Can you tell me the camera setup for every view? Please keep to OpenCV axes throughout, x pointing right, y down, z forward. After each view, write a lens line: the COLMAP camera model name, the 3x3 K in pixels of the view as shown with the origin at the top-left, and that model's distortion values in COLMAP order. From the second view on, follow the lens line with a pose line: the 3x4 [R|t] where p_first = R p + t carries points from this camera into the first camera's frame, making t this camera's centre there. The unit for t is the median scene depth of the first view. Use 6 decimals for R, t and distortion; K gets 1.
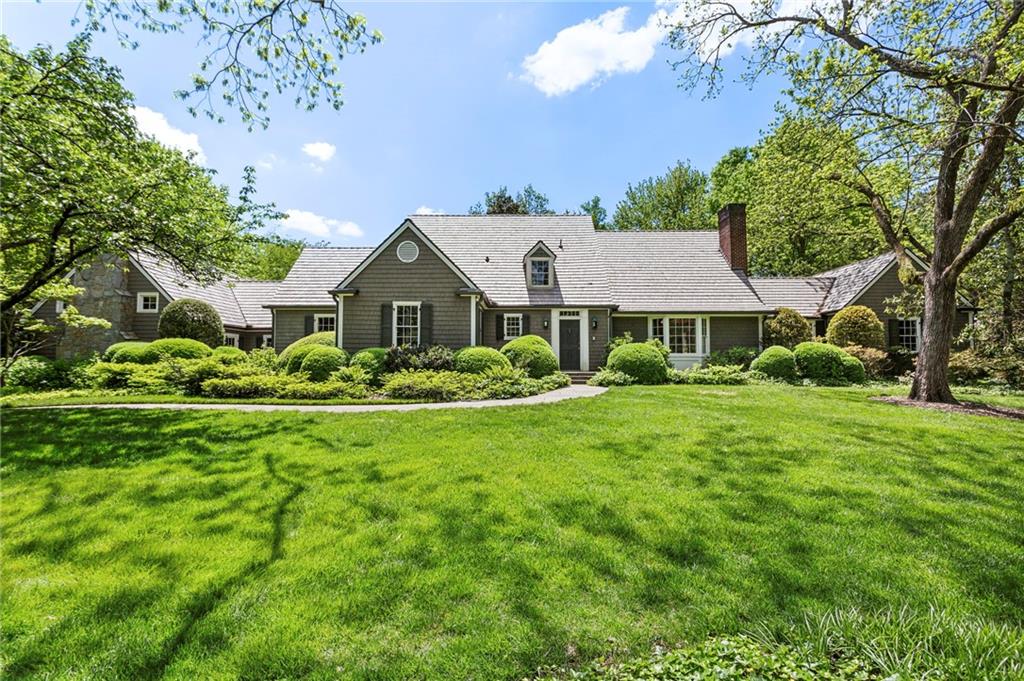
lens RADIAL K [[503.7, 0, 510.7], [0, 503.7, 342.7], [0, 0, 1]] dist [0.004364, 0.000752]
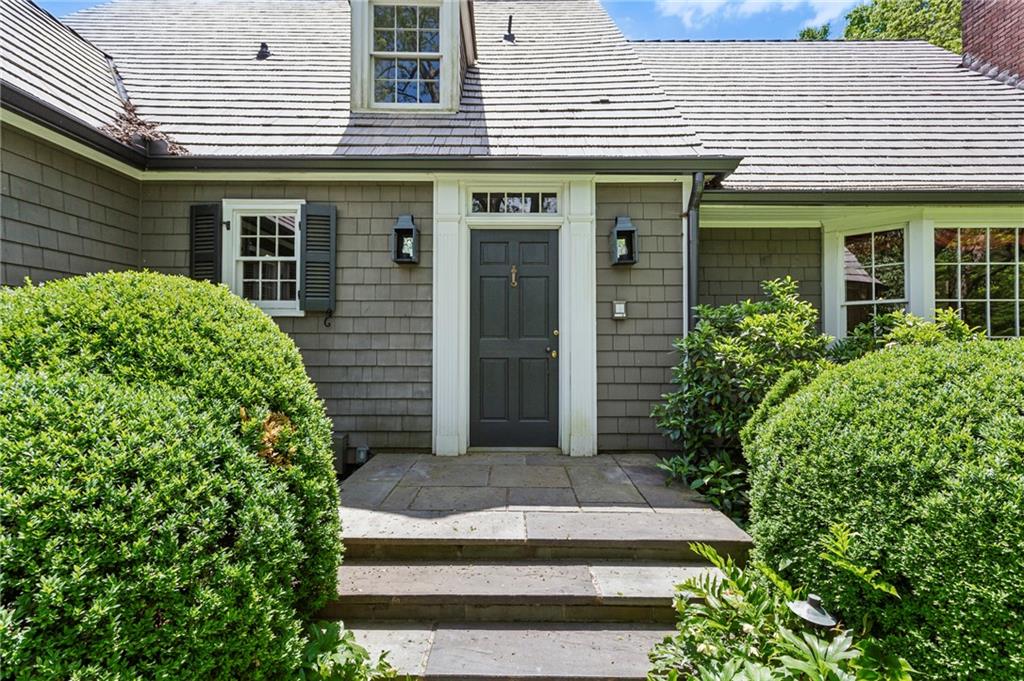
lens RADIAL K [[503.7, 0, 512.6], [0, 503.7, 336.9], [0, 0, 1]] dist [0.004364, 0.000752]
pose [[0.999973, 0.003362, 0.006596, 0.115605], [-0.003450, 0.999904, 0.013393, 0.000503], [-0.006550, -0.013416, 0.999889, 0.773980]]
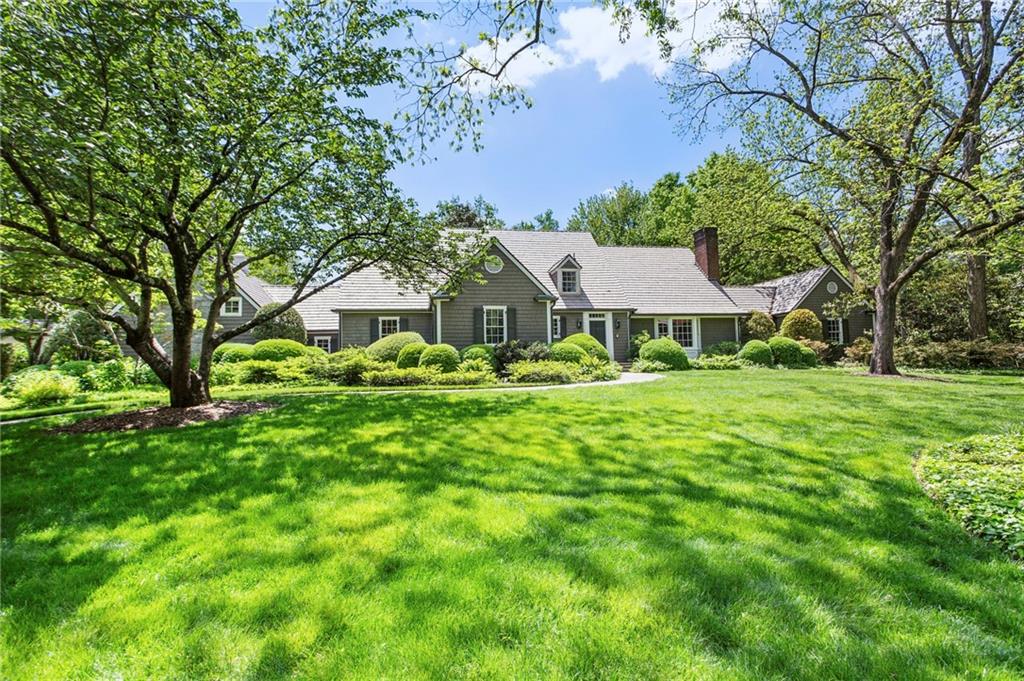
lens RADIAL K [[503.7, 0, 509.6], [0, 503.7, 342.8], [0, 0, 1]] dist [0.004364, 0.000752]
pose [[0.981509, -0.013273, 0.190955, -0.322525], [0.014542, 0.999881, -0.005244, 0.010324], [-0.190863, 0.007924, 0.981585, -0.146188]]
